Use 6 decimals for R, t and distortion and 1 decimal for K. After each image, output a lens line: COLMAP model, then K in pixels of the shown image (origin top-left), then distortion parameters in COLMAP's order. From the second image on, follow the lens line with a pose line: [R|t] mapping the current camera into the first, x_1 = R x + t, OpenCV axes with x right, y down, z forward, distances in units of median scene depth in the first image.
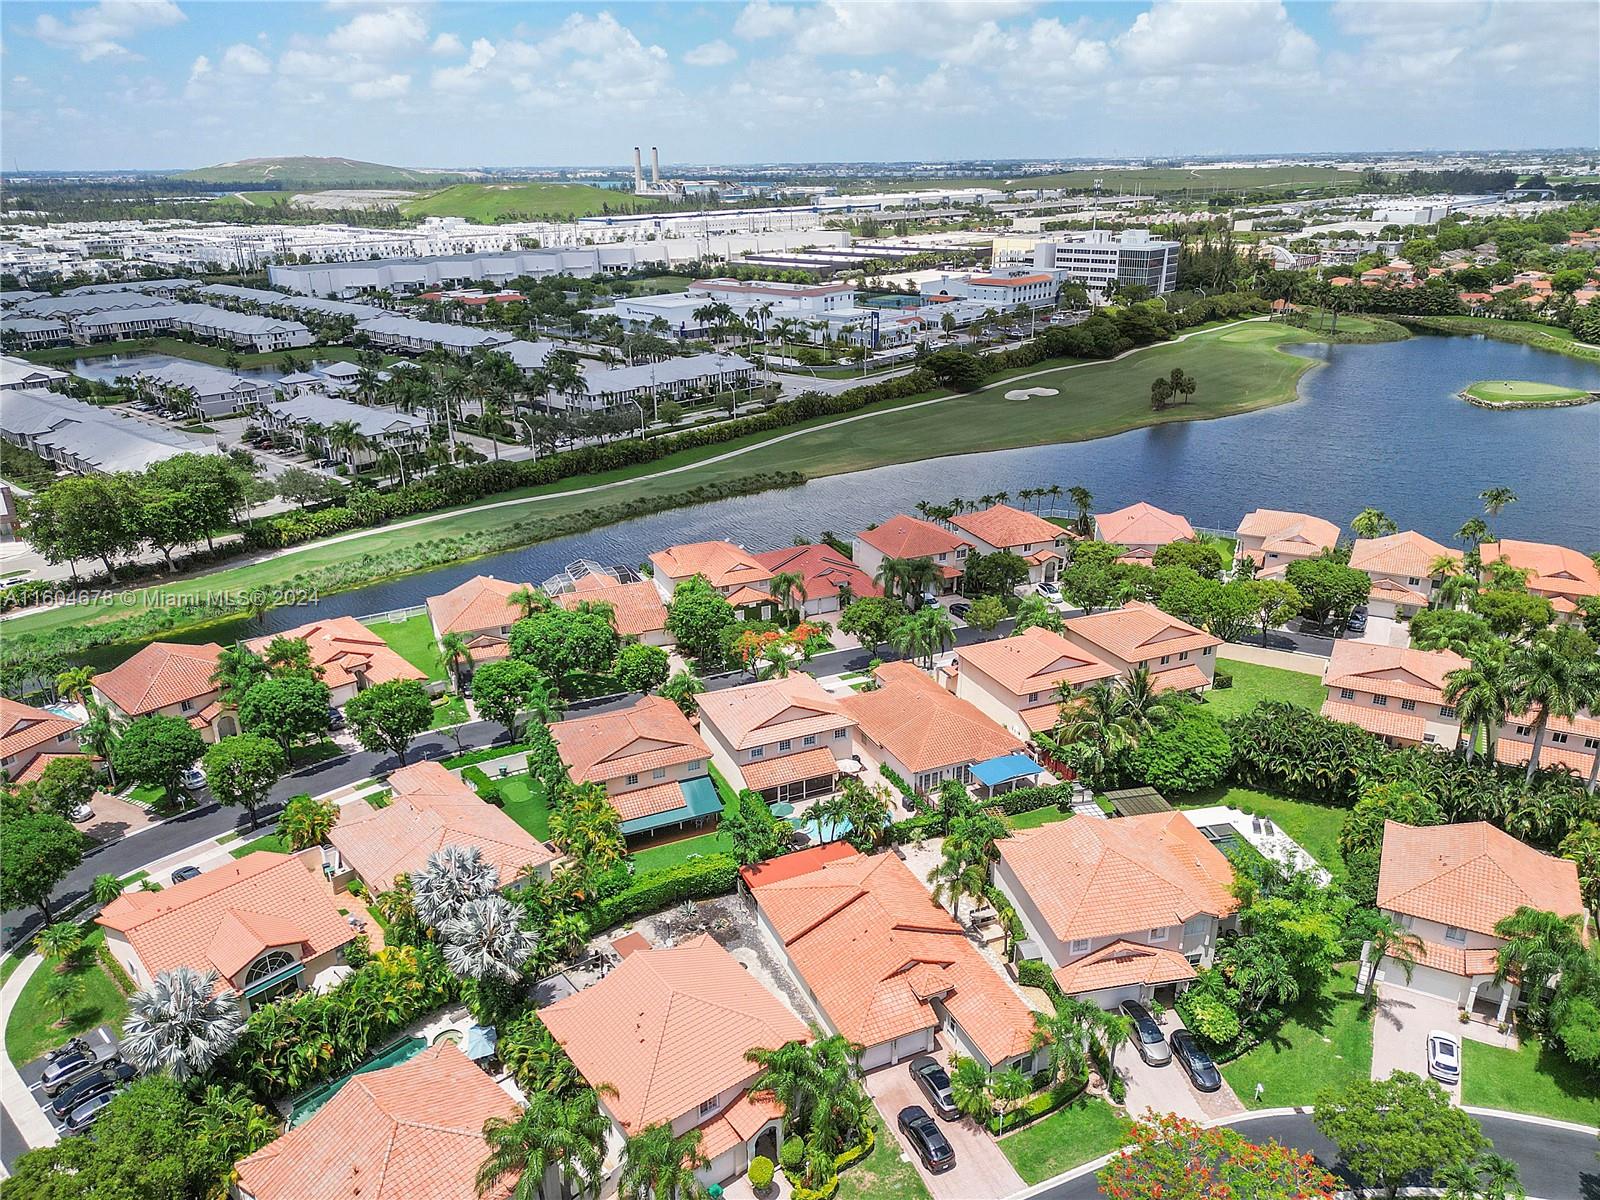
lens RADIAL K [[1139.1, 0, 809.6], [0, 1139.1, 588.9], [0, 0, 1]] dist [0.044713, -0.049501]
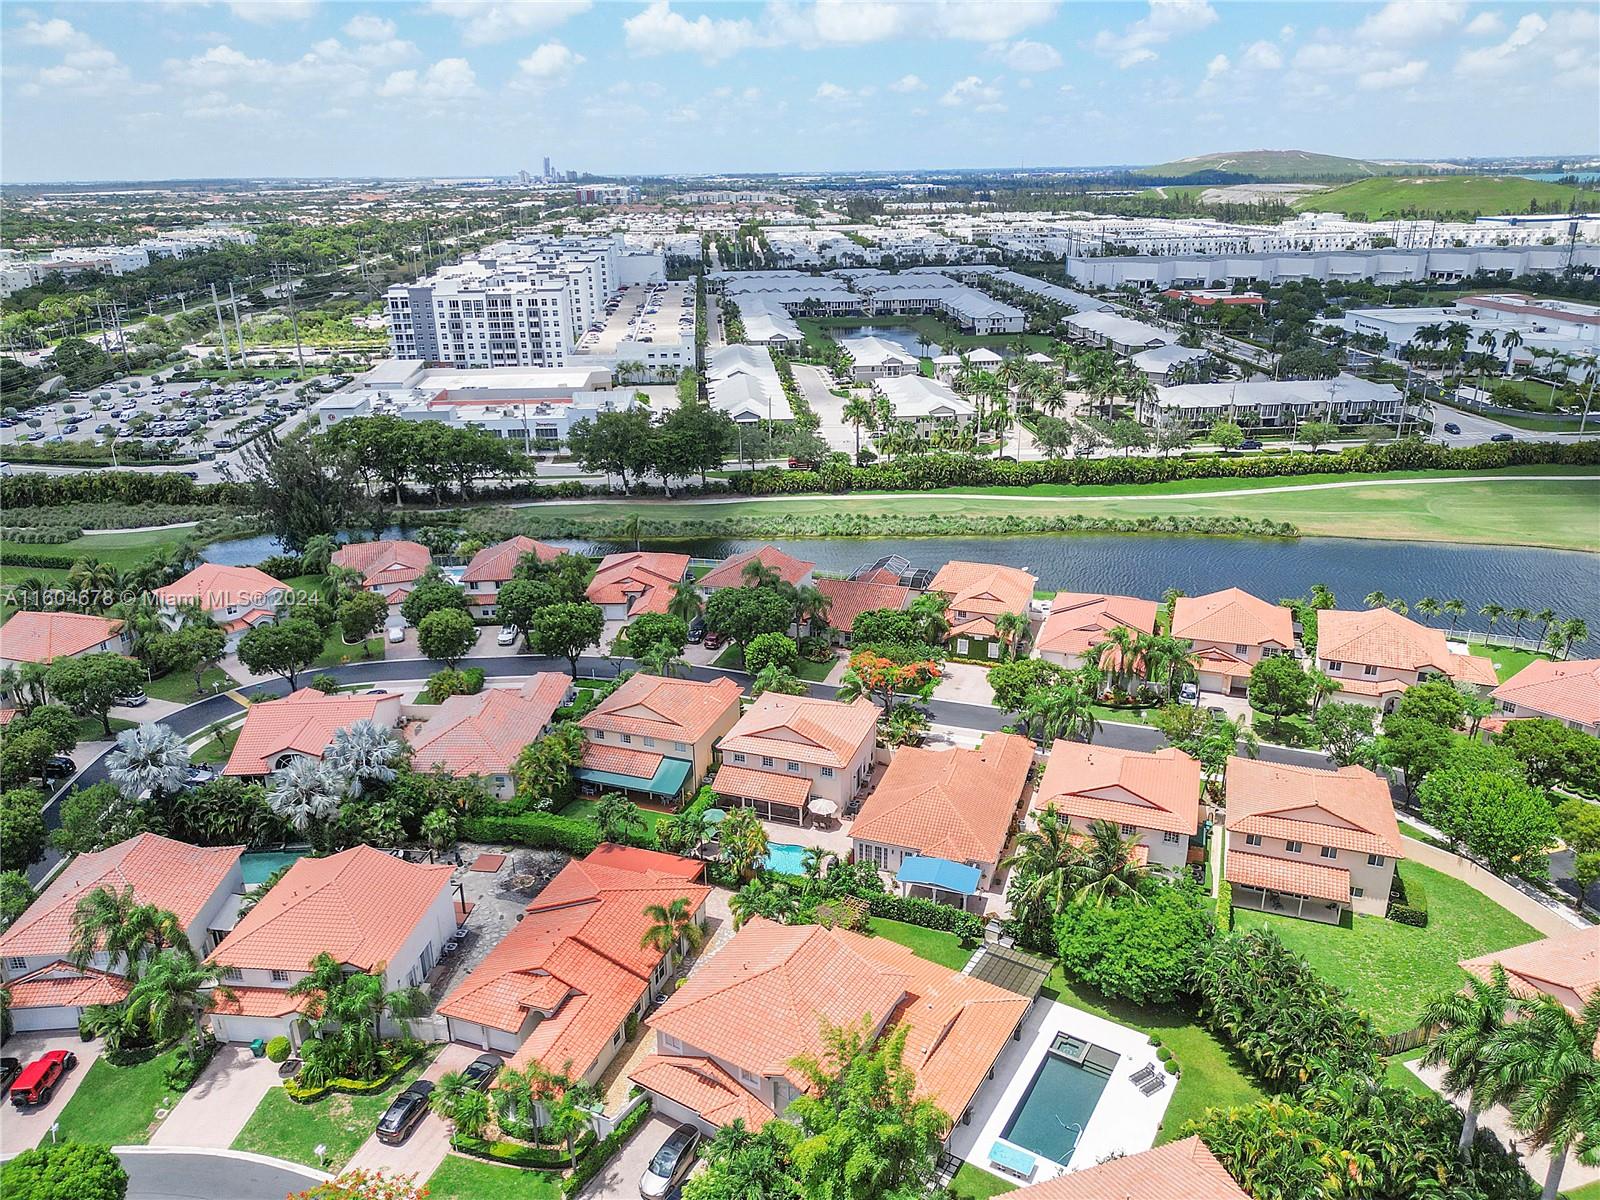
lens RADIAL K [[1139.1, 0, 810.6], [0, 1139.1, 593.2], [0, 0, 1]] dist [0.044713, -0.049501]
pose [[0.716816, 0.238018, -0.655379, 0.146870], [-0.232110, 0.967780, 0.097606, -0.025920], [0.657495, 0.082154, 0.748967, 0.064701]]
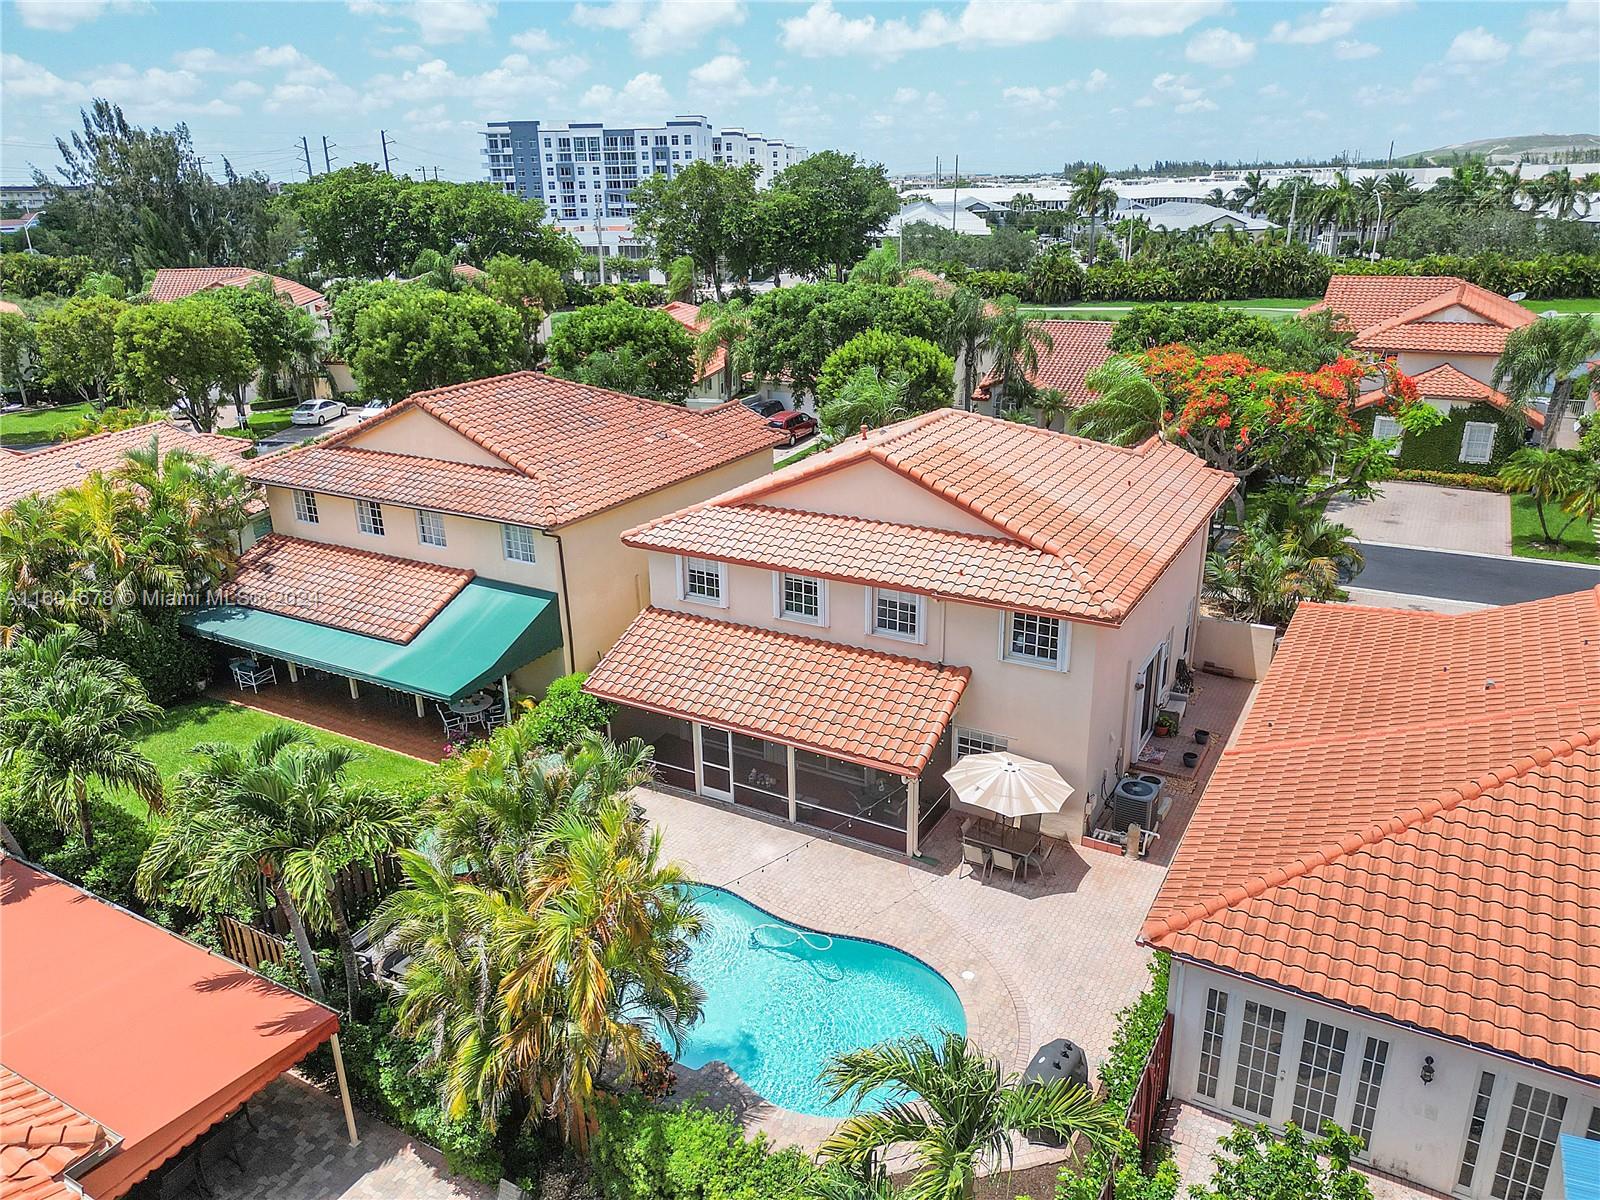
lens RADIAL K [[1139.1, 0, 799.6], [0, 1139.1, 585.1], [0, 0, 1]] dist [0.044713, -0.049501]
pose [[0.576979, 0.261102, -0.773900, 0.041916], [-0.262445, 0.956545, 0.127059, 0.024338], [0.773446, 0.129796, 0.620431, 0.199579]]
